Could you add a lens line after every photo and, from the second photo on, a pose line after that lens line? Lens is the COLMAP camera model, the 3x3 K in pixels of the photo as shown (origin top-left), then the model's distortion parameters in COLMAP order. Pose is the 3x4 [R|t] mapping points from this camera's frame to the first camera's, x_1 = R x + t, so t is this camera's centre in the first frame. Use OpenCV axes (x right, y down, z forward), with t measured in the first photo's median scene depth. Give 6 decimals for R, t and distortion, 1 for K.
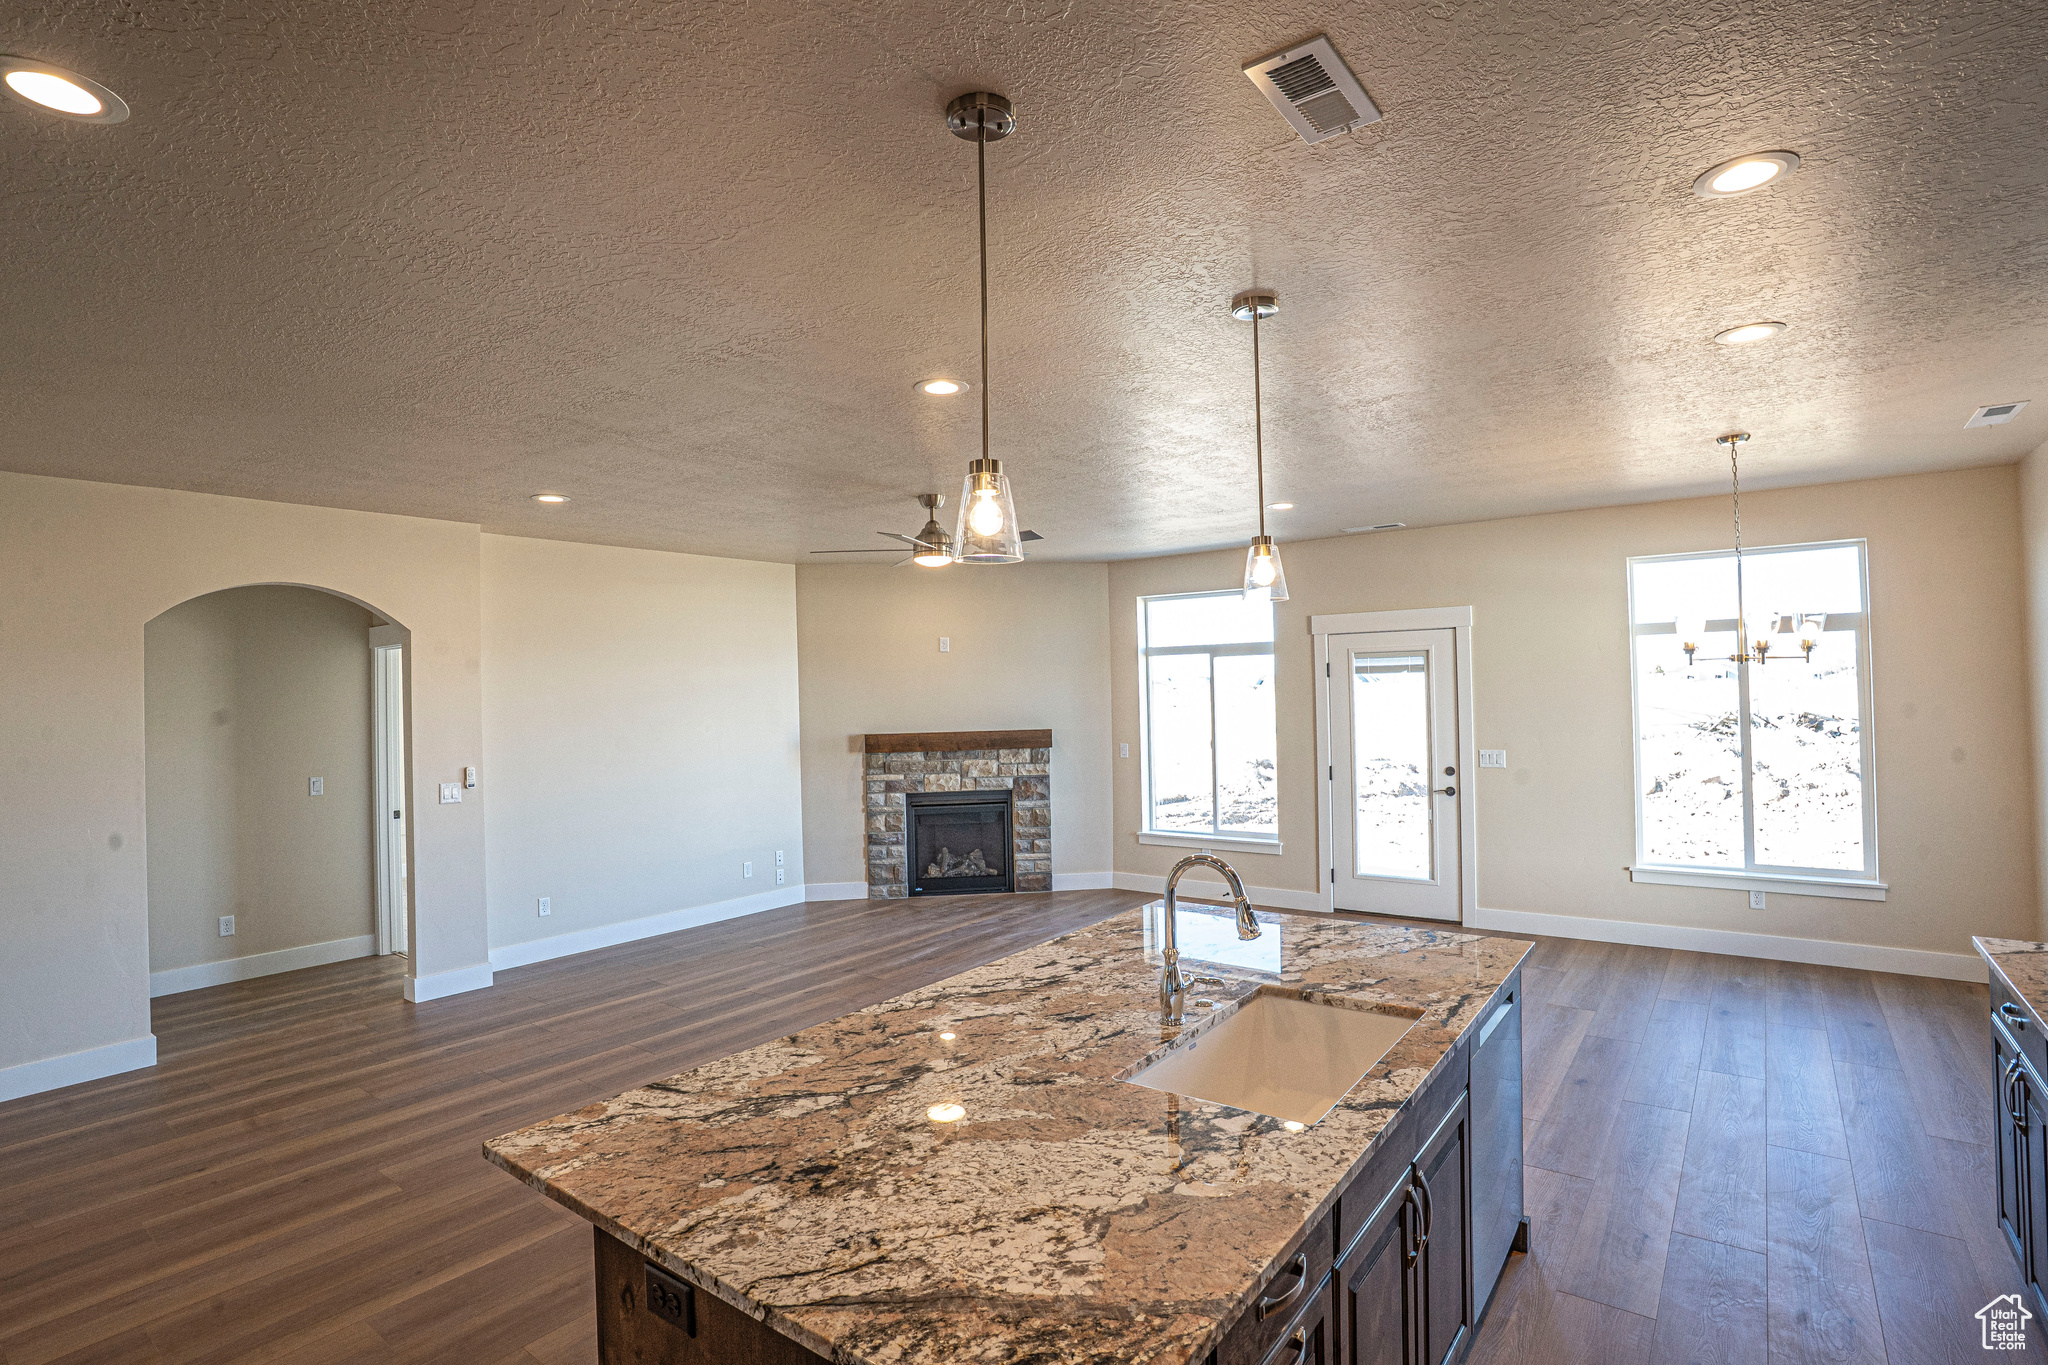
lens RADIAL K [[1007.0, 0, 1018.2], [0, 1007.0, 682.9], [0, 0, 1]] dist [-0.058691, 0.004820]
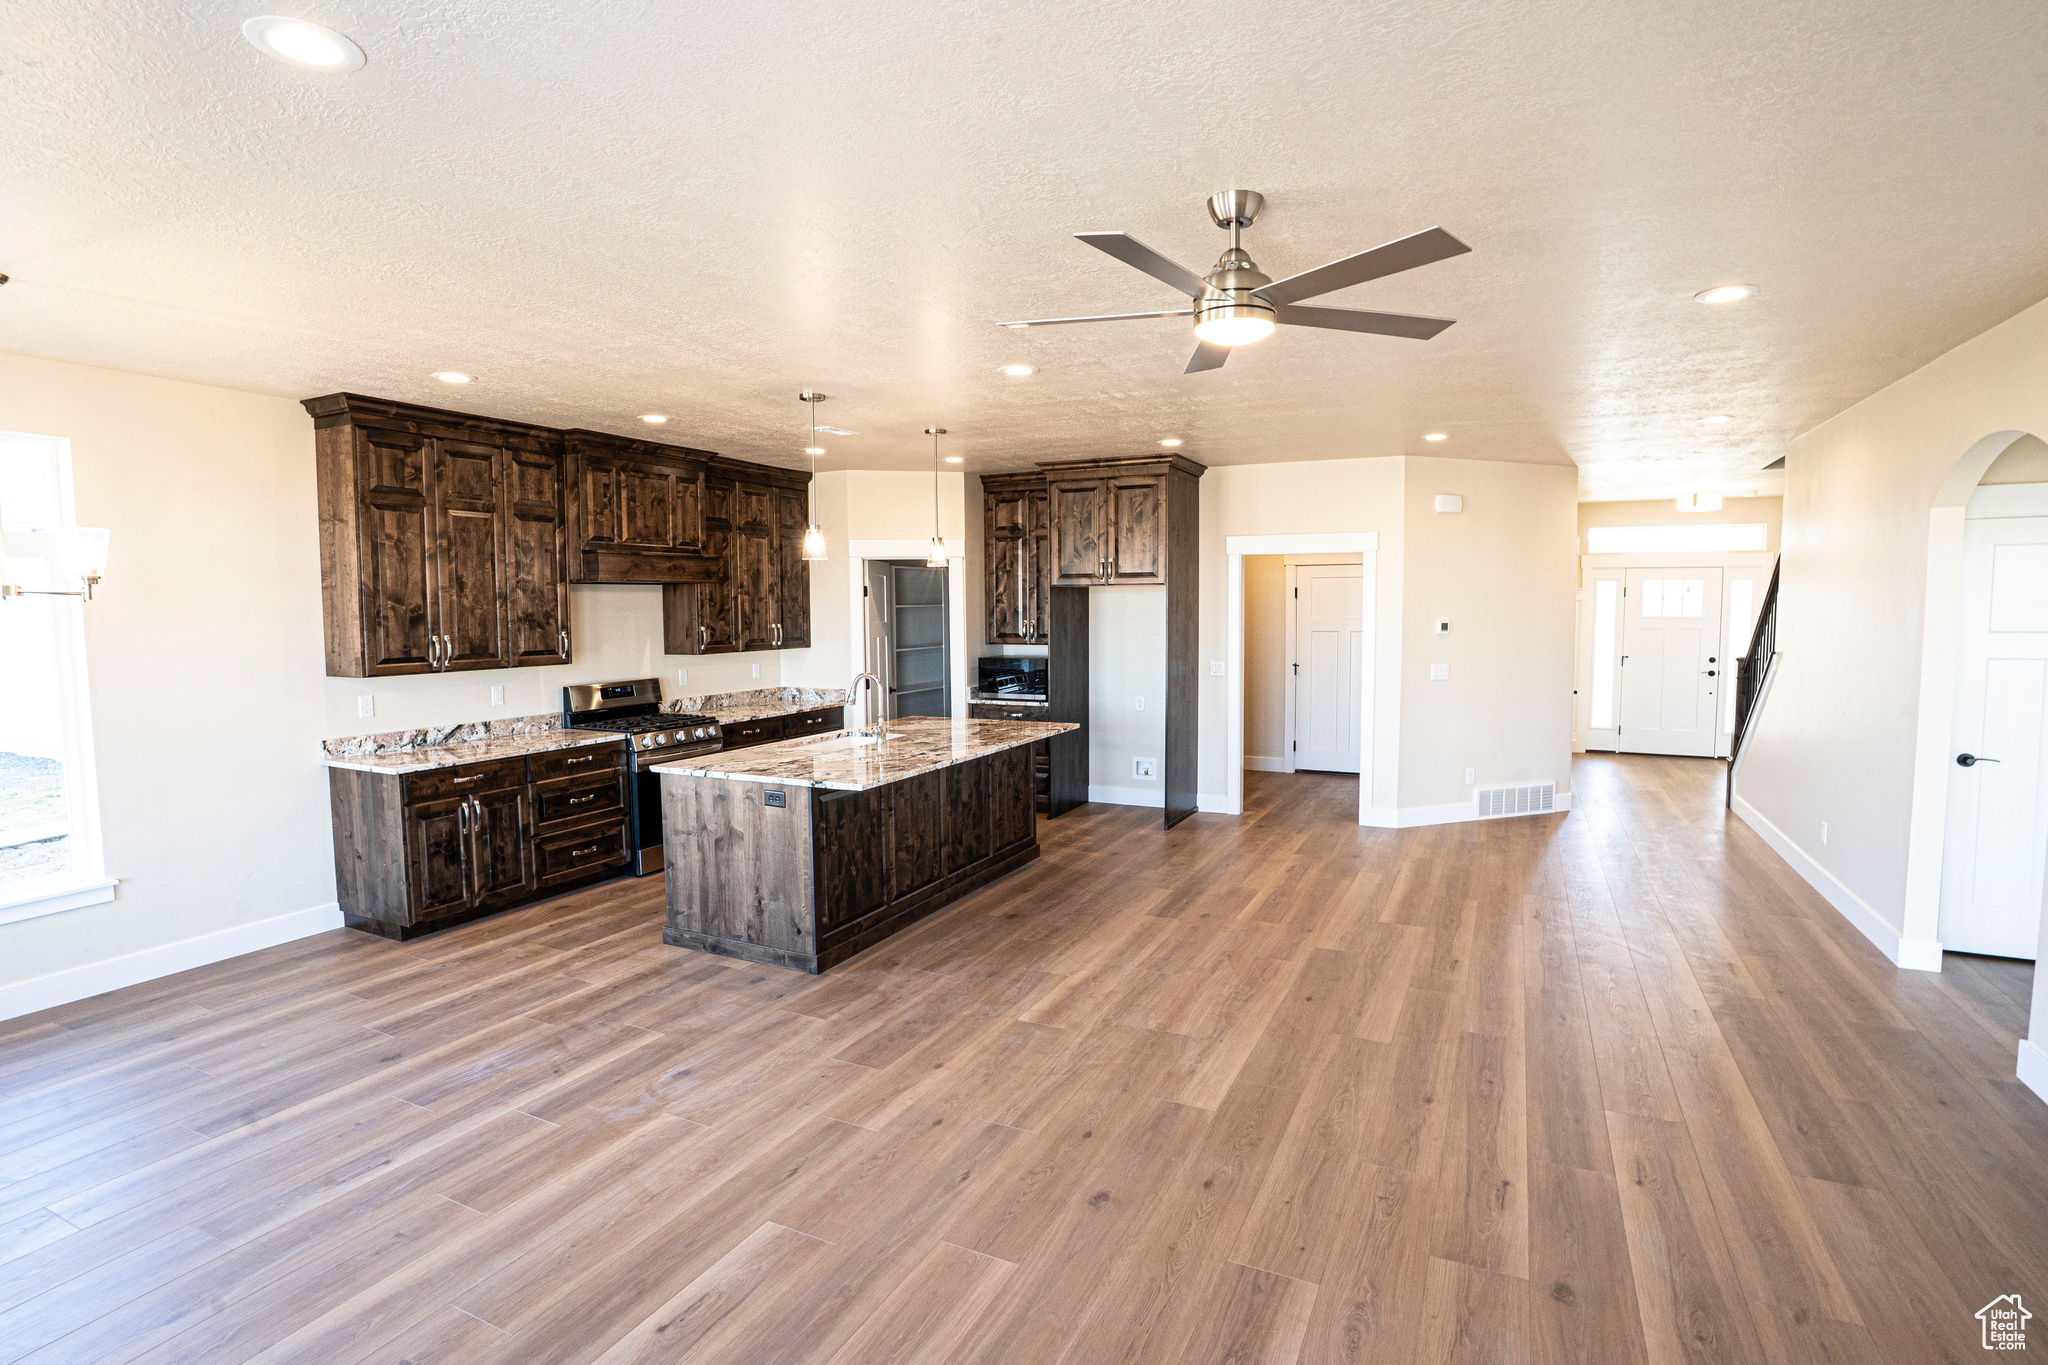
lens RADIAL K [[1007.0, 0, 1022.6], [0, 1007.0, 673.7], [0, 0, 1]] dist [-0.058691, 0.004820]
pose [[-0.980472, 0.043657, -0.191752, 0.092033], [0.031757, 0.997399, 0.064704, 0.007522], [0.194078, 0.057351, -0.979308, 1.137881]]
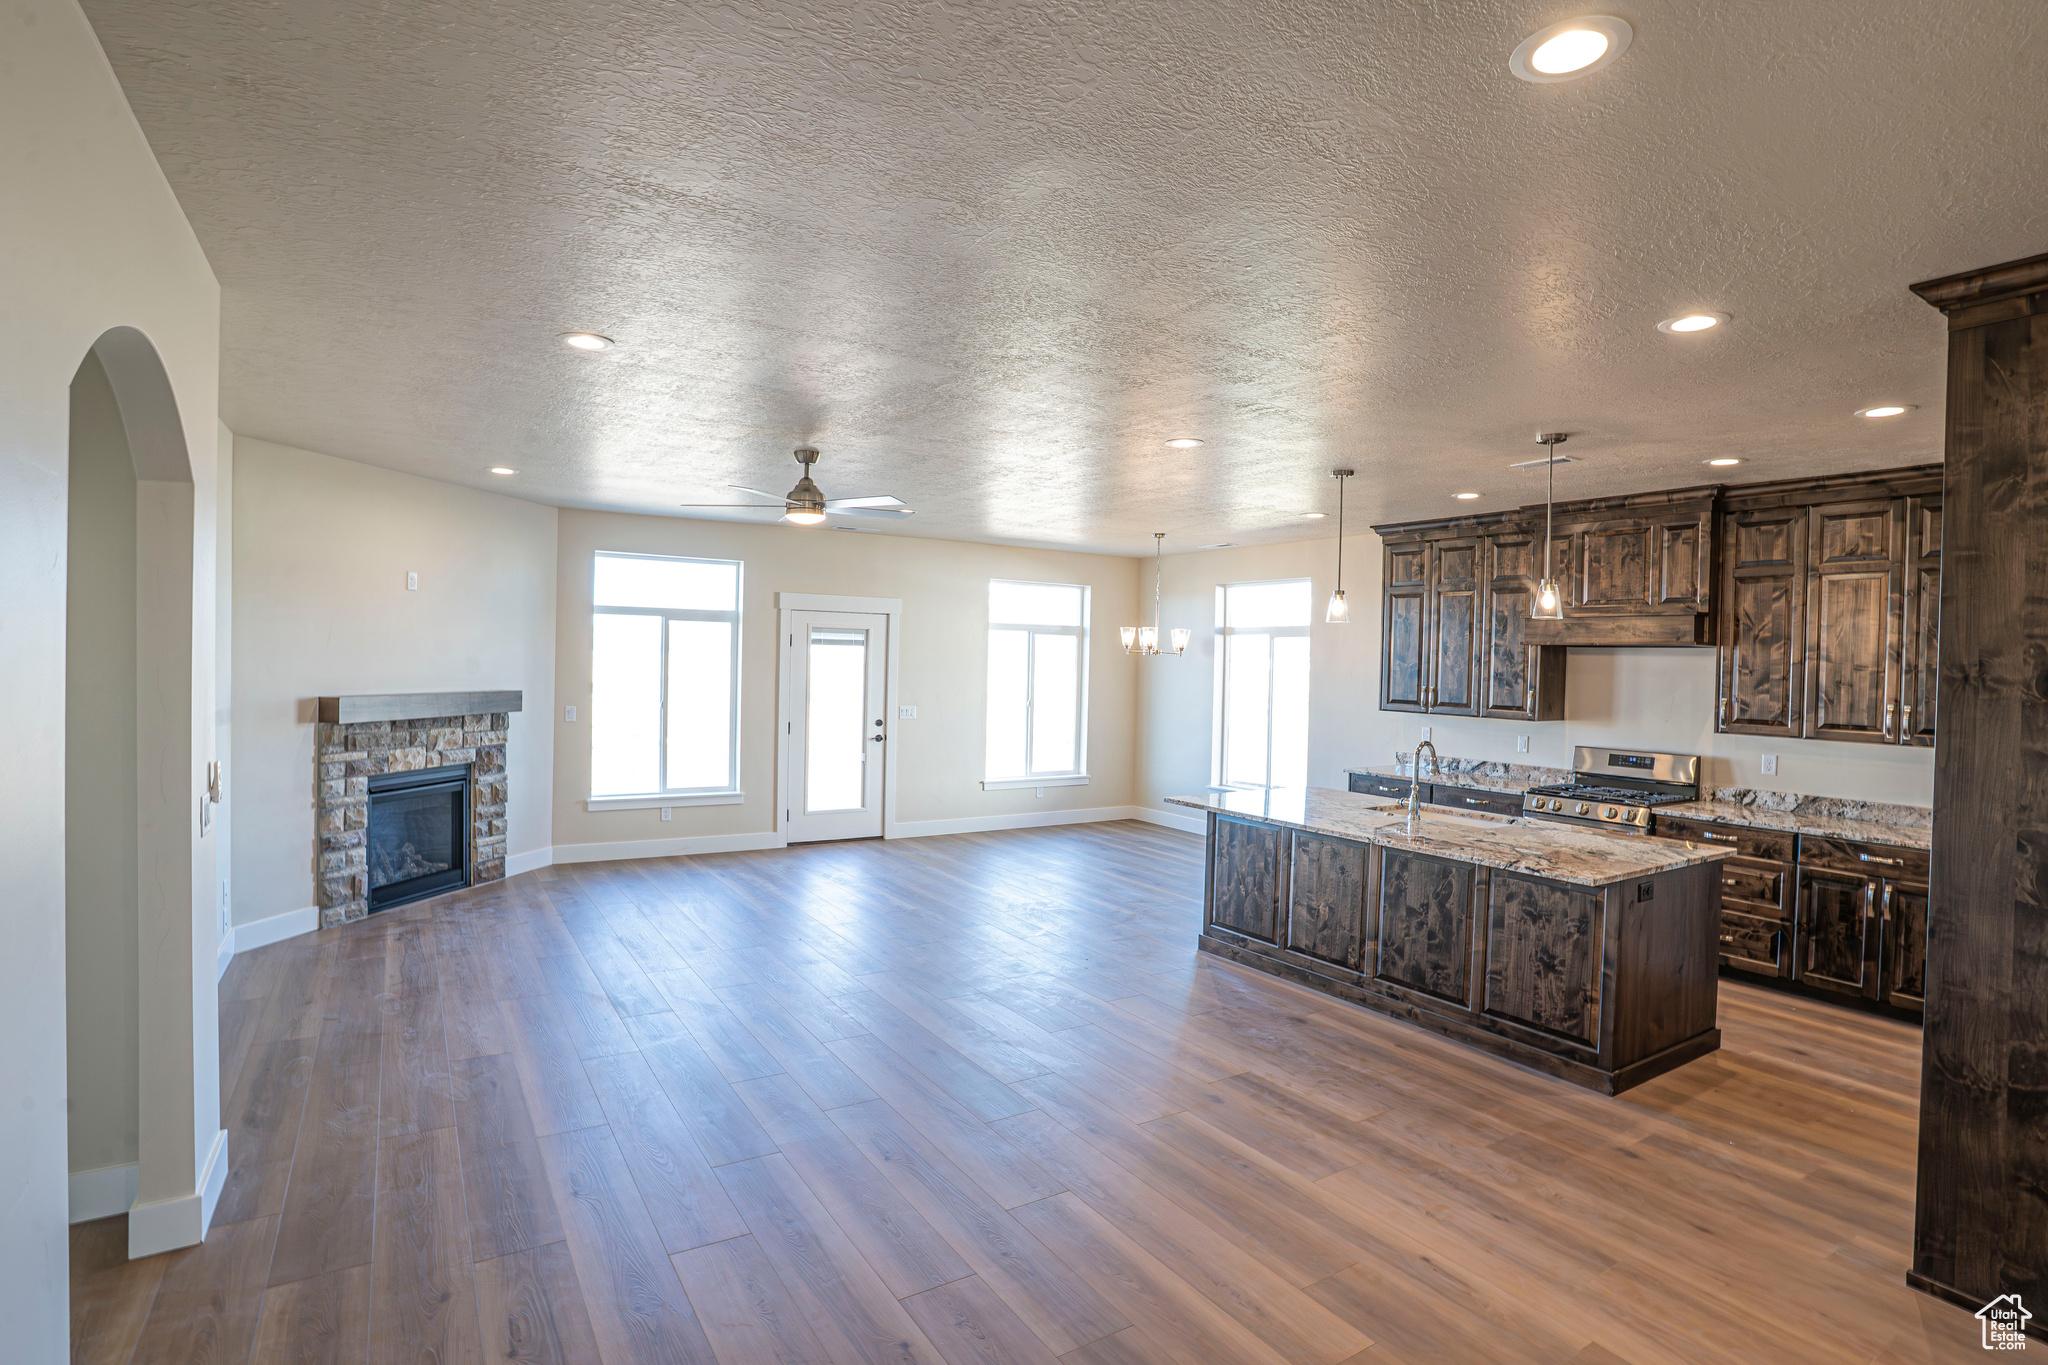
lens RADIAL K [[1007.0, 0, 1011.4], [0, 1007.0, 676.4], [0, 0, 1]] dist [-0.058691, 0.004820]
pose [[0.355076, 0.015032, 0.934717, -0.724341], [-0.040197, 0.999191, -0.000799, 0.020727], [-0.933973, -0.037289, 0.355393, 0.354127]]
